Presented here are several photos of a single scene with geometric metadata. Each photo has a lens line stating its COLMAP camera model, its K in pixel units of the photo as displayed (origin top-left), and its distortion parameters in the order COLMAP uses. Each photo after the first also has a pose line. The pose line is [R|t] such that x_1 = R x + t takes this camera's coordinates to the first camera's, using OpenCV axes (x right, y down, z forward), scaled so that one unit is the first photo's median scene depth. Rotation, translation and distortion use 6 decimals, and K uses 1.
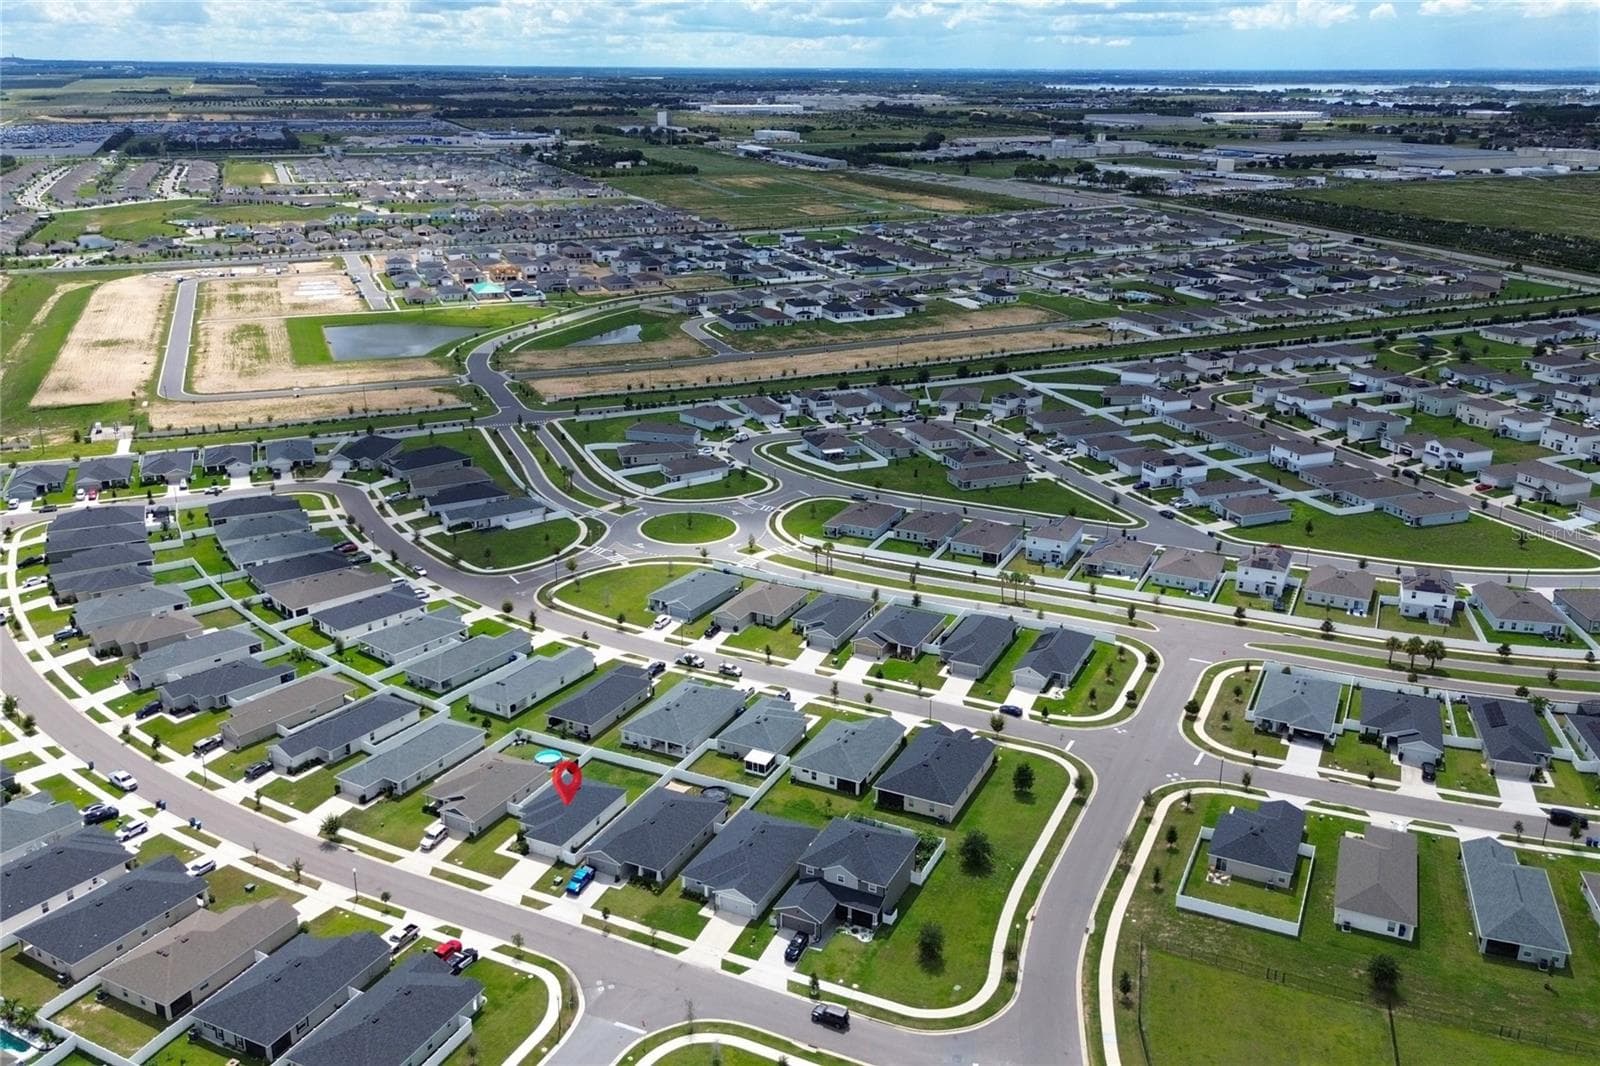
lens RADIAL K [[1336.7, 0, 800.0], [0, 1336.7, 533.0], [0, 0, 1]] dist [0.087813, -0.110310]
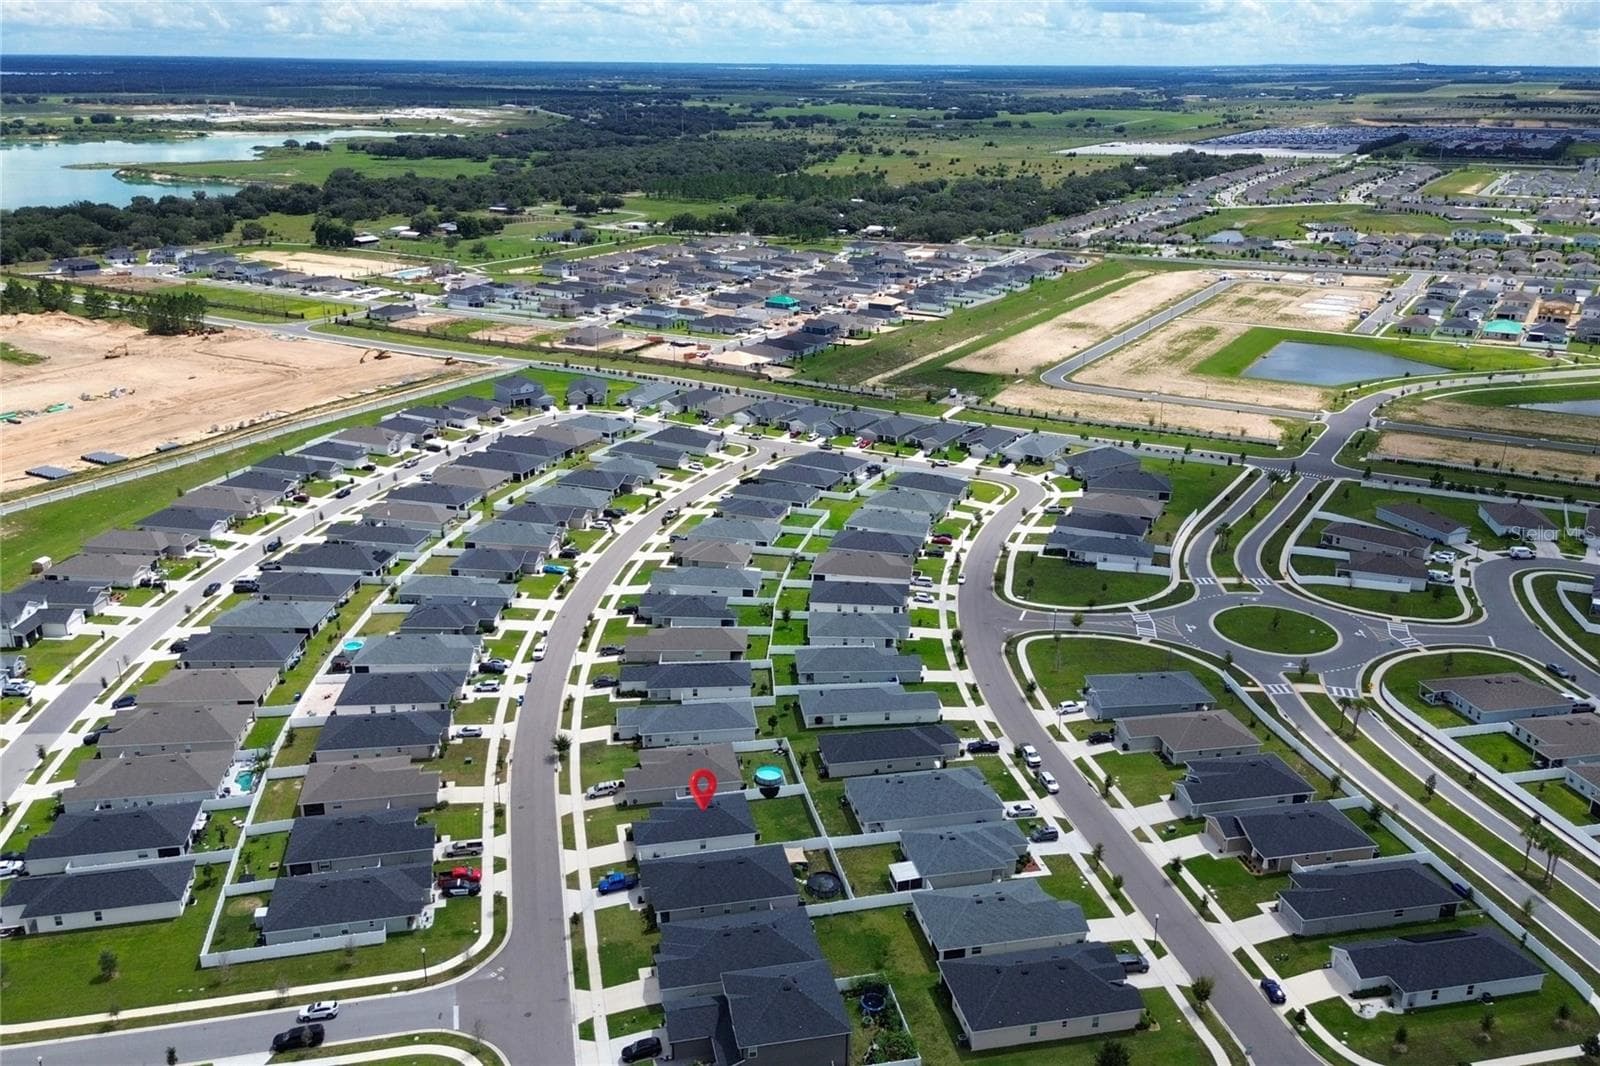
lens RADIAL K [[1336.7, 0, 800.0], [0, 1336.7, 533.0], [0, 0, 1]] dist [0.087813, -0.110310]
pose [[0.613720, 0.261435, -0.744982, 0.310256], [-0.264073, 0.957212, 0.118368, -0.074700], [0.744052, 0.124085, 0.656498, 0.219012]]
